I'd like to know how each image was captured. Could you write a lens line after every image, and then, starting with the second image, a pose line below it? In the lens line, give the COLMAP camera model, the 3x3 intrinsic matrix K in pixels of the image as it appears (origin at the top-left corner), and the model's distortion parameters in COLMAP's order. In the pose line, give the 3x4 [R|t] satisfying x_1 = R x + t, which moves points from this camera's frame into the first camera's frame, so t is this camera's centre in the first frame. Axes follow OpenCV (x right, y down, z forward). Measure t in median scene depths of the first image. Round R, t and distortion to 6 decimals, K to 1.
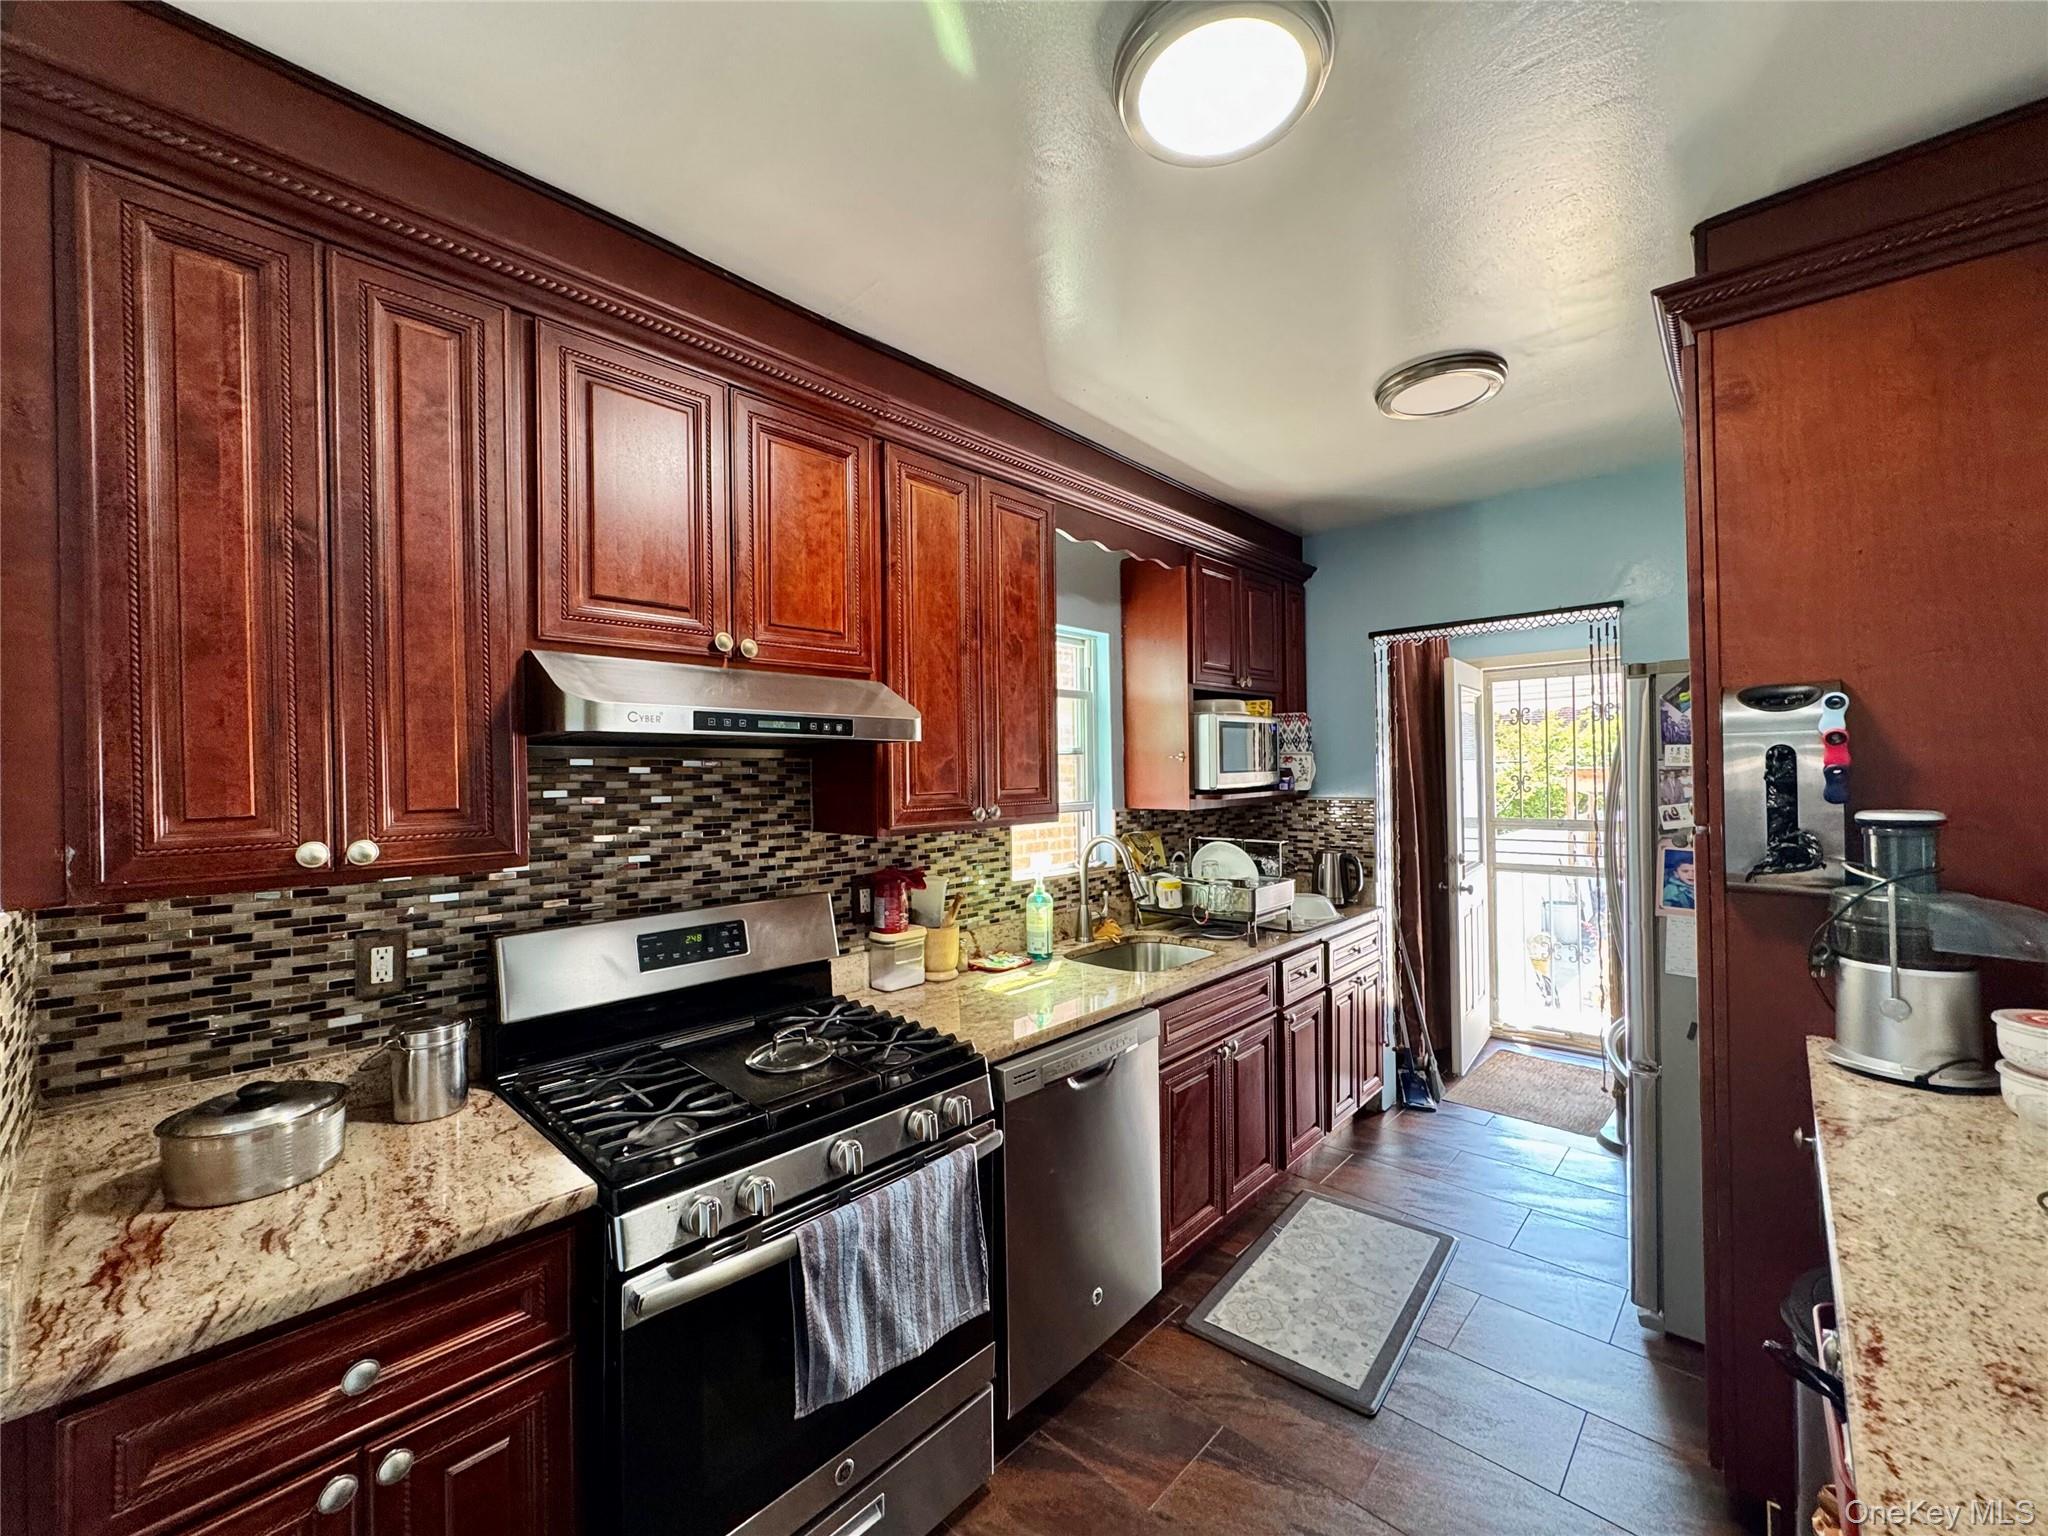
lens RADIAL K [[799.8, 0, 1024.0], [0, 799.8, 768.0], [0, 0, 1]] dist [-0.000829, -0.000081]
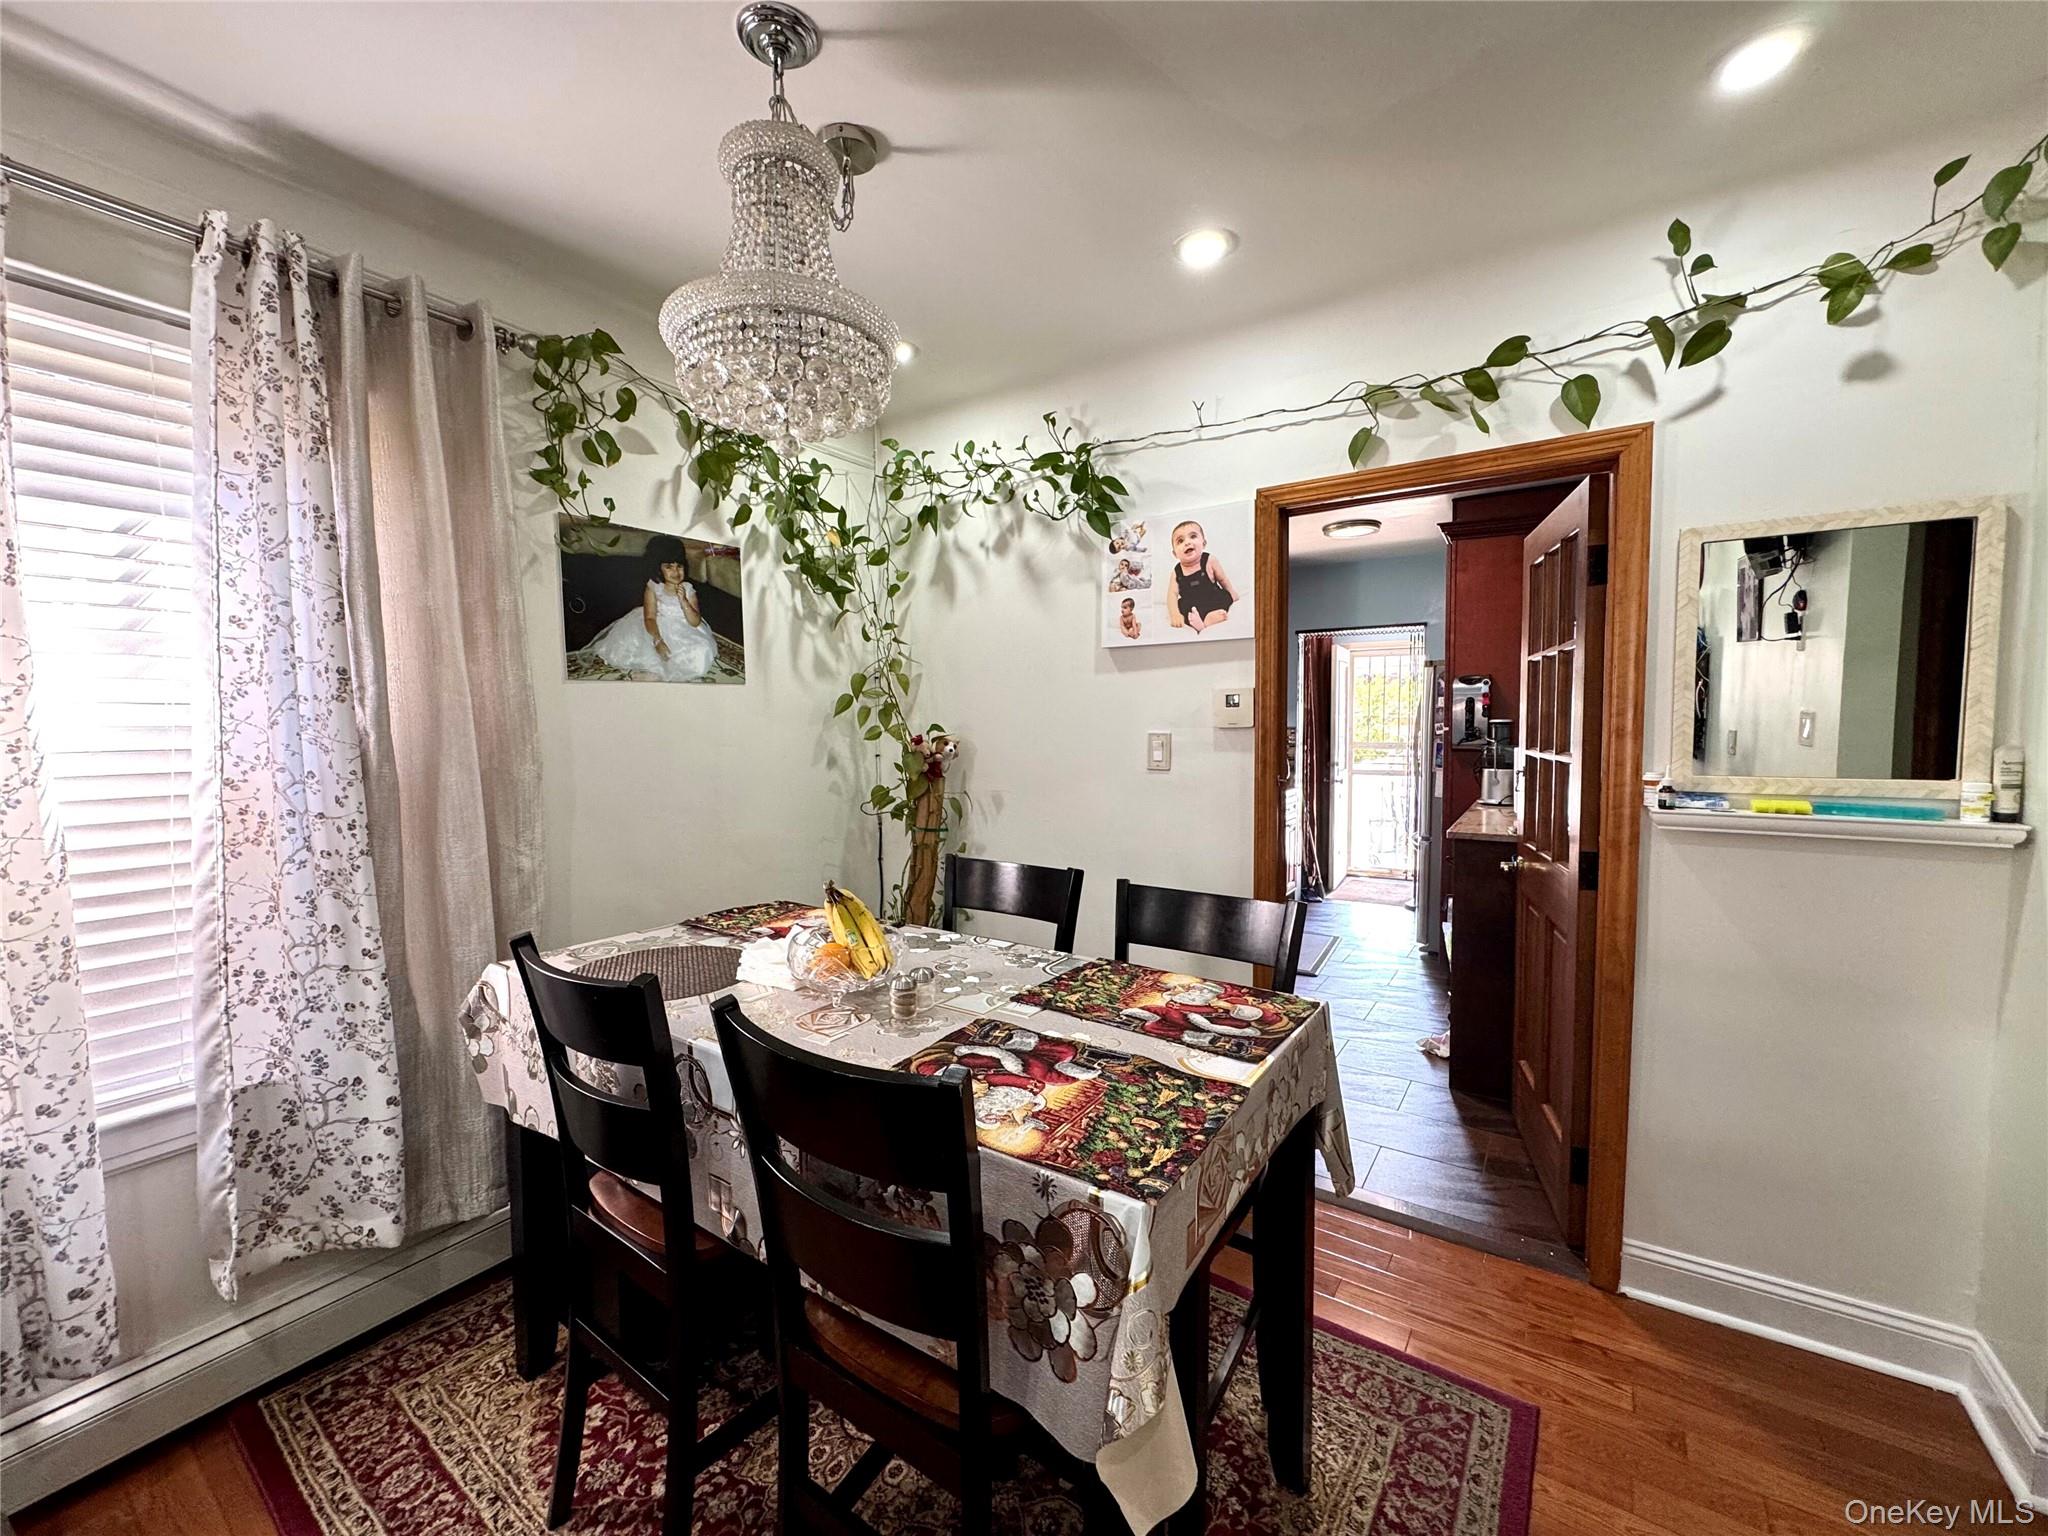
lens RADIAL K [[799.8, 0, 1024.0], [0, 799.8, 768.0], [0, 0, 1]] dist [-0.000829, -0.000081]
pose [[0.985225, -0.008280, 0.171065, -0.449716], [-0.003010, 0.997839, 0.065631, 0.016558], [-0.171239, -0.065177, 0.983071, -0.627626]]
